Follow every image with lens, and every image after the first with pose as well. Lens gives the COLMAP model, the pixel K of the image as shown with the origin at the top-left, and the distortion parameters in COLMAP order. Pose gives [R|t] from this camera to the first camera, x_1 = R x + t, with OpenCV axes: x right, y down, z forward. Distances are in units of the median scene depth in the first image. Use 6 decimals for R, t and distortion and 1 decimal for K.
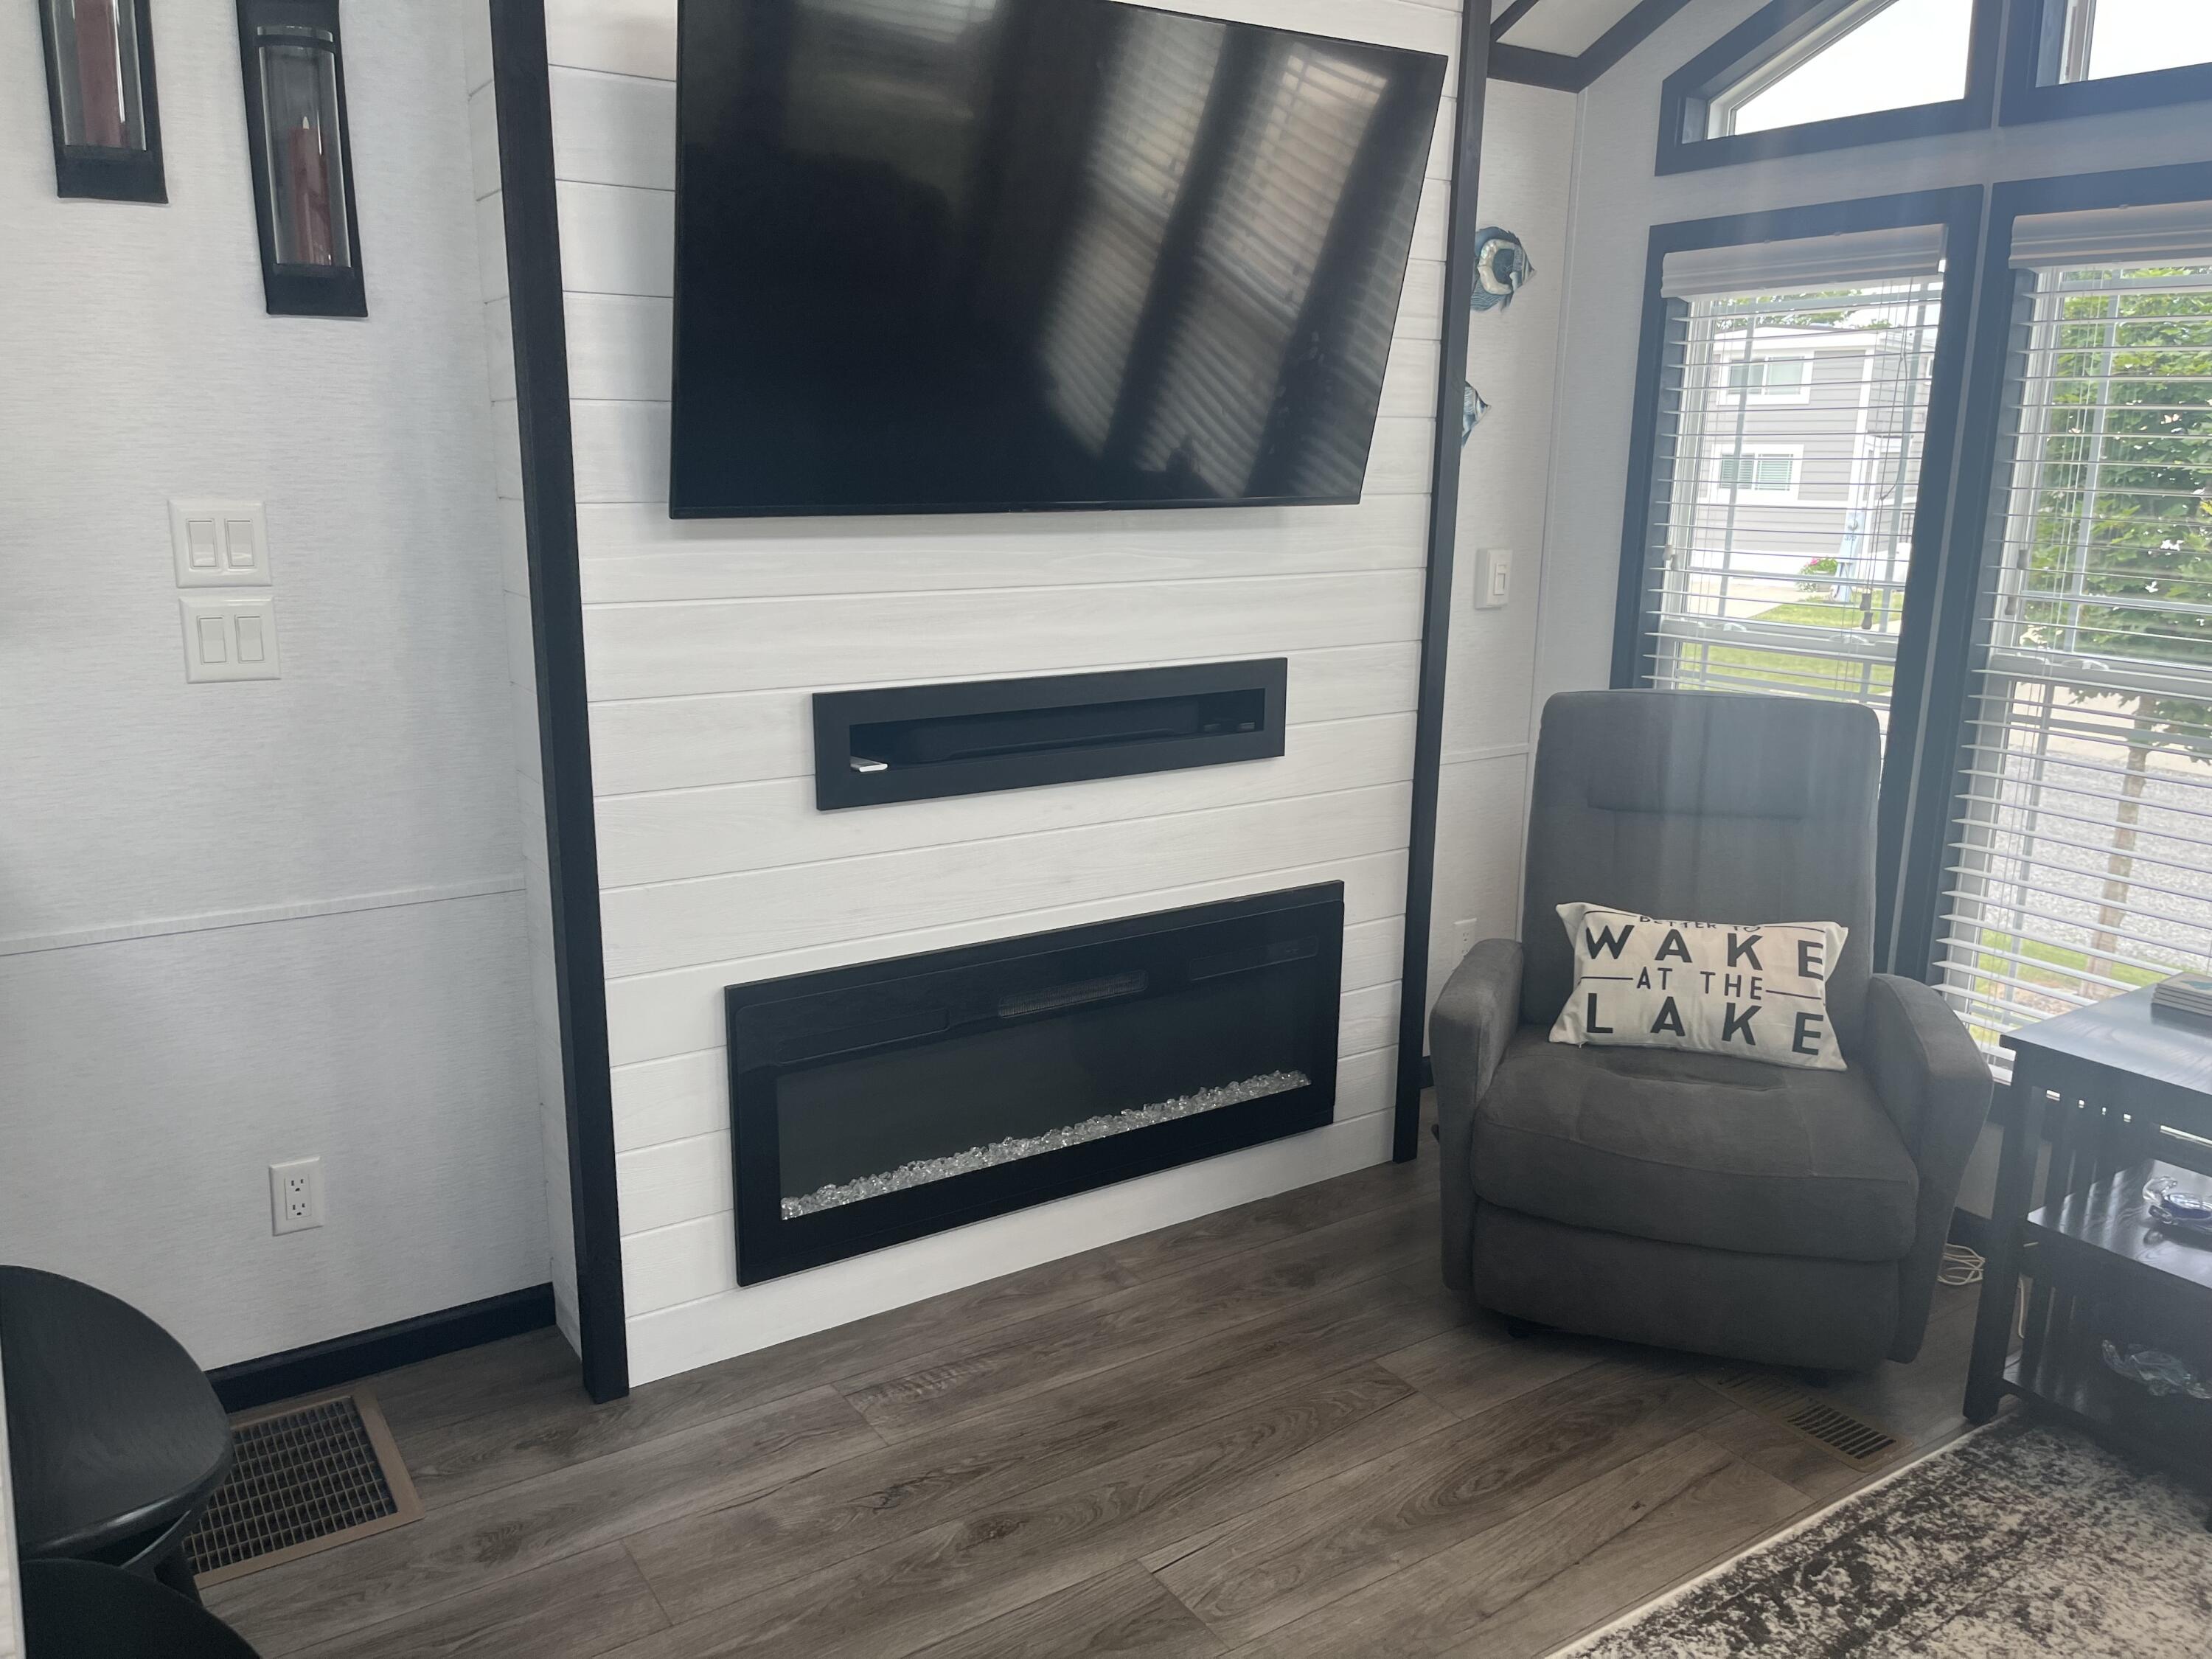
lens RADIAL K [[1669.4, 0, 1107.4], [0, 1669.4, 819.5], [0, 0, 1]] dist [0.014217, 0.004923]
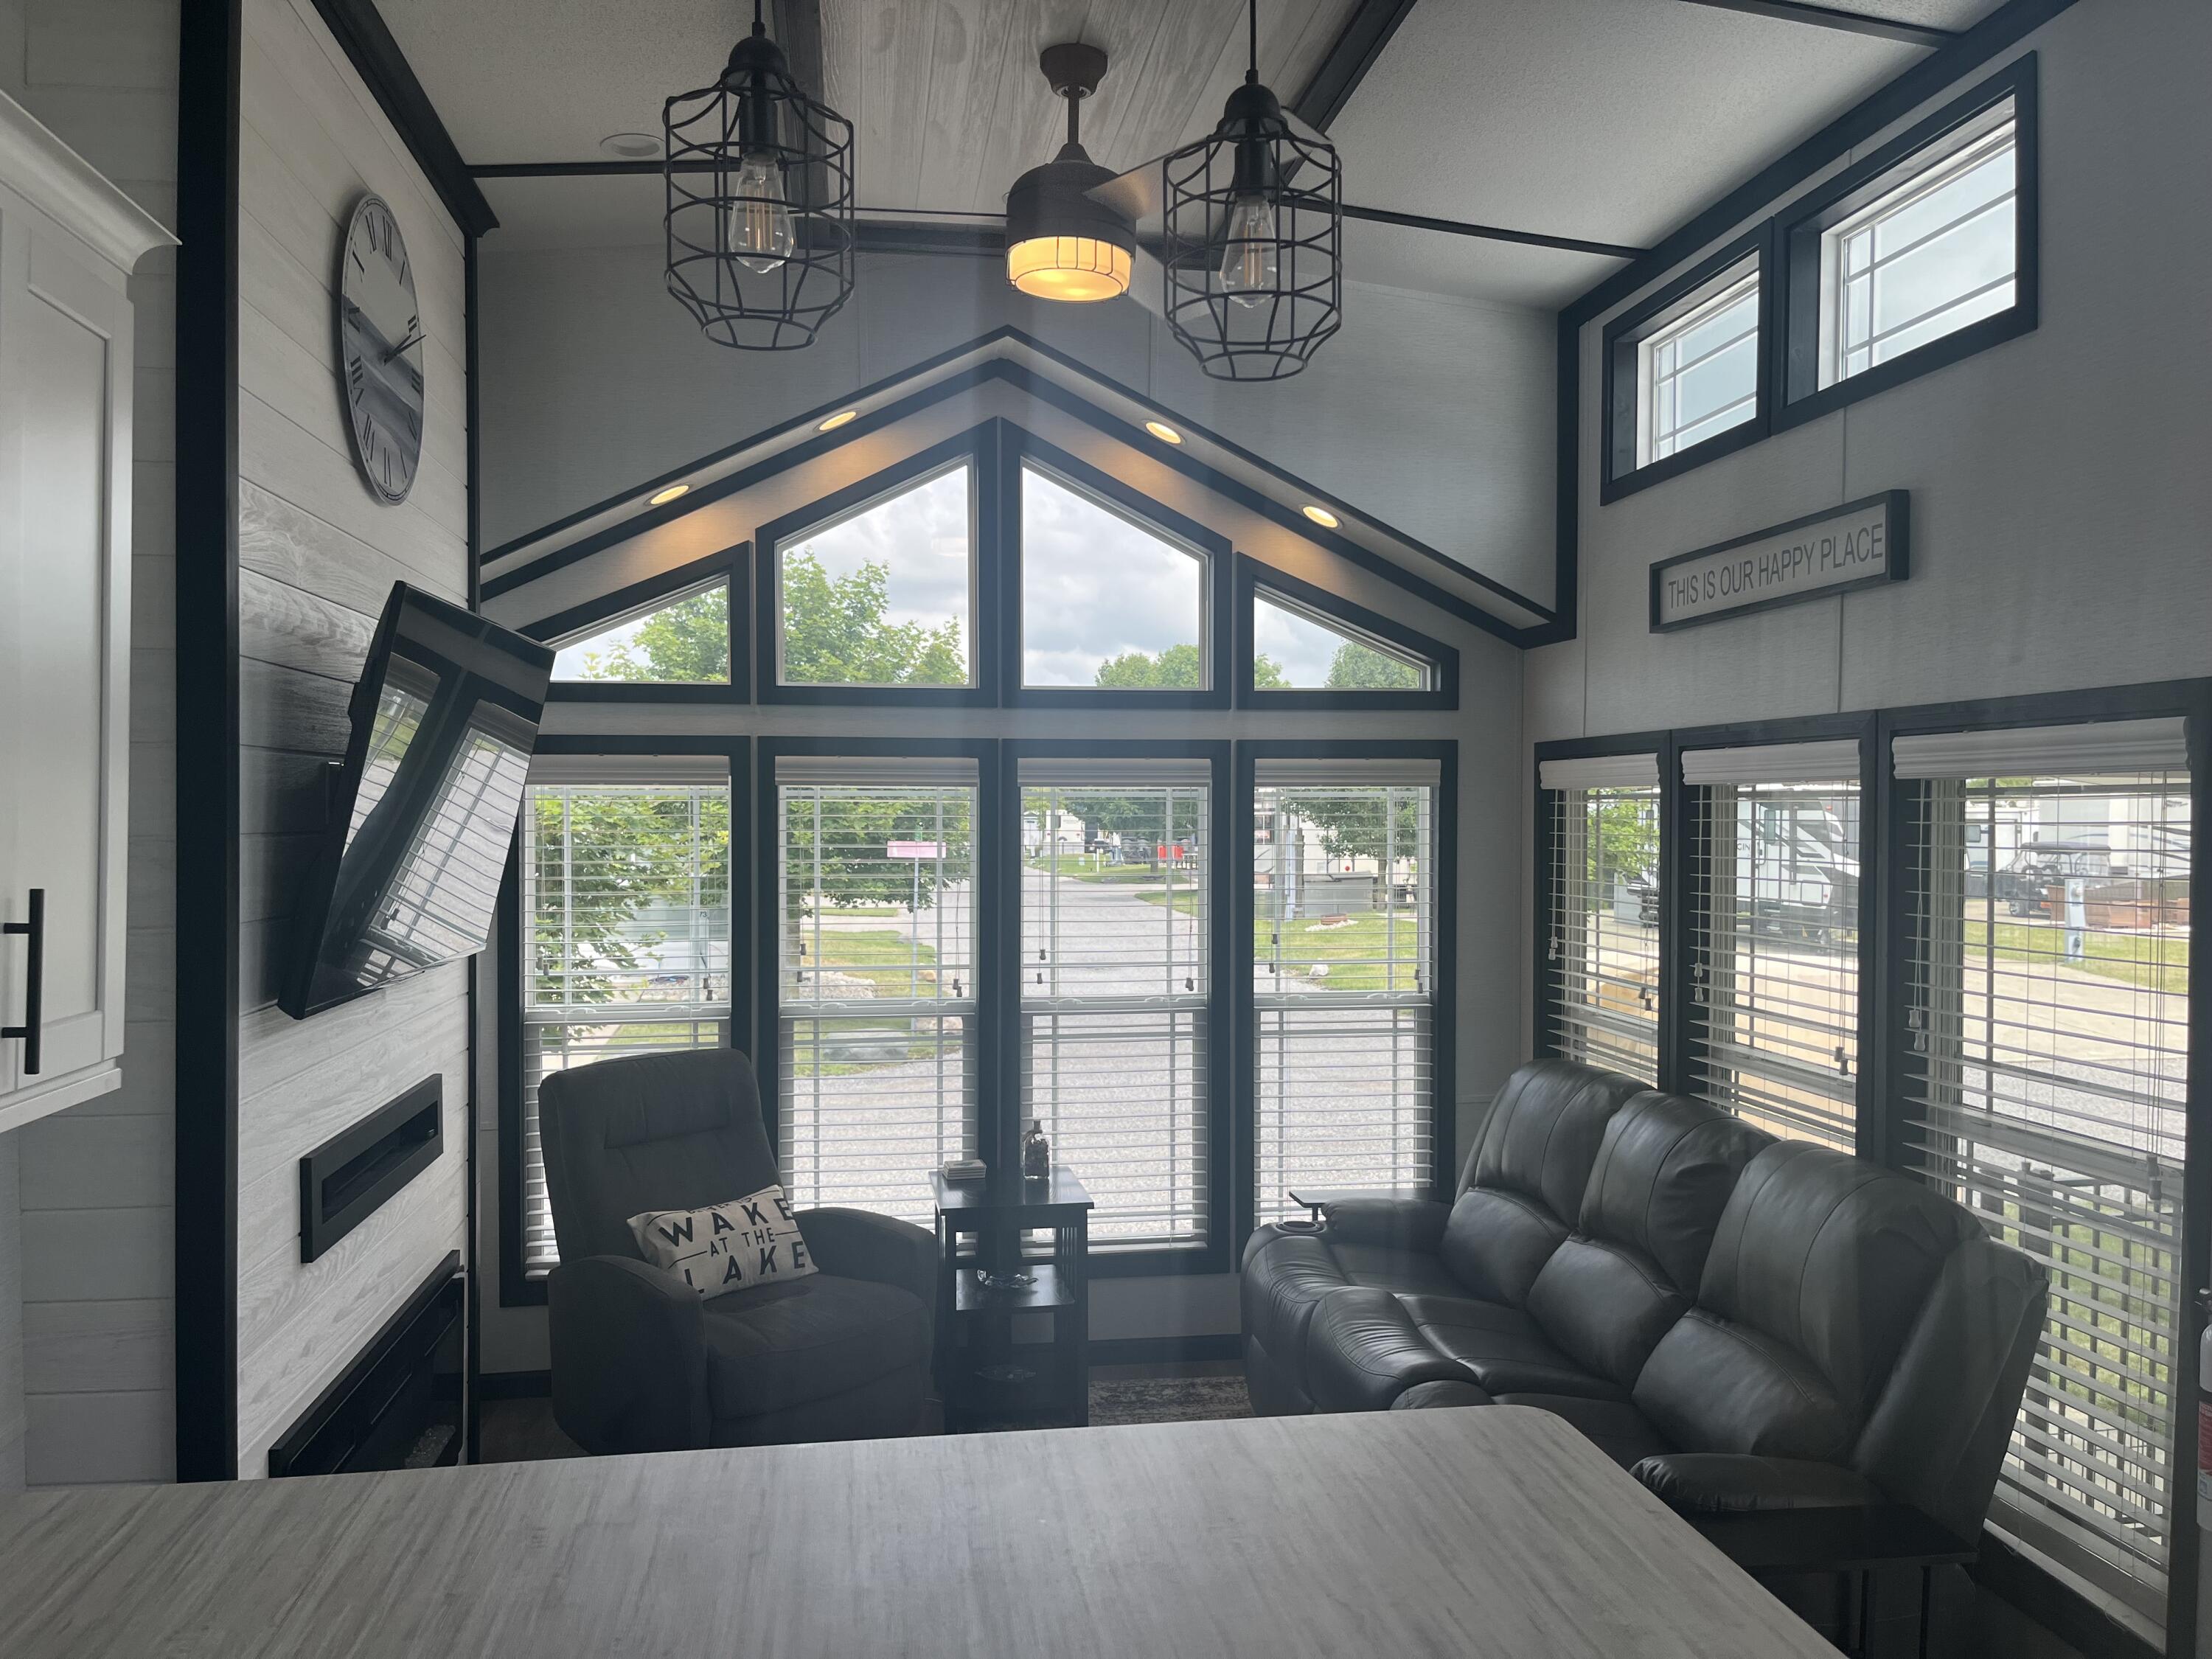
lens RADIAL K [[1669.4, 0, 1105.2], [0, 1669.4, 830.2], [0, 0, 1]] dist [0.014217, 0.004923]
pose [[0.432493, -0.022082, 0.901367, -0.862790], [0.194720, 0.978396, -0.069462, -0.098237], [-0.880360, 0.205556, 0.427450, -0.019136]]
